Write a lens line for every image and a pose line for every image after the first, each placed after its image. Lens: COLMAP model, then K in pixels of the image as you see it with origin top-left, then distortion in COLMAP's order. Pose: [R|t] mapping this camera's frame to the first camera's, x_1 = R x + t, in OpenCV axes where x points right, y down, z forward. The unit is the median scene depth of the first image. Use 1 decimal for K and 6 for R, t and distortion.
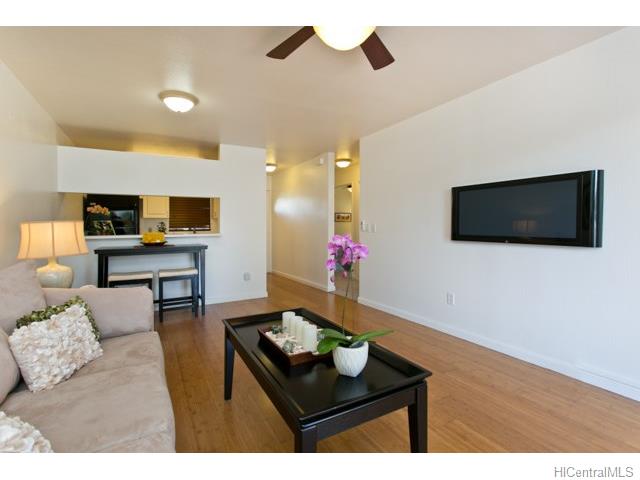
lens RADIAL K [[301.4, 0, 320.0], [0, 301.4, 240.0], [0, 0, 1]] dist [-0.001585, -0.000160]
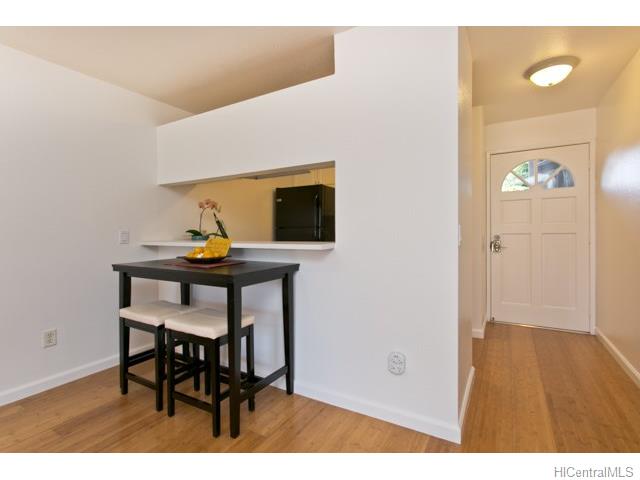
lens RADIAL K [[329.5, 0, 302.6], [0, 329.5, 233.7], [0, 0, 1]] dist [-0.000288, -0.000208]
pose [[0.479160, 0.017496, -0.877553, 0.064363], [-0.032709, 0.999463, 0.002067, -0.041996], [0.877118, 0.027713, 0.479475, 0.860382]]
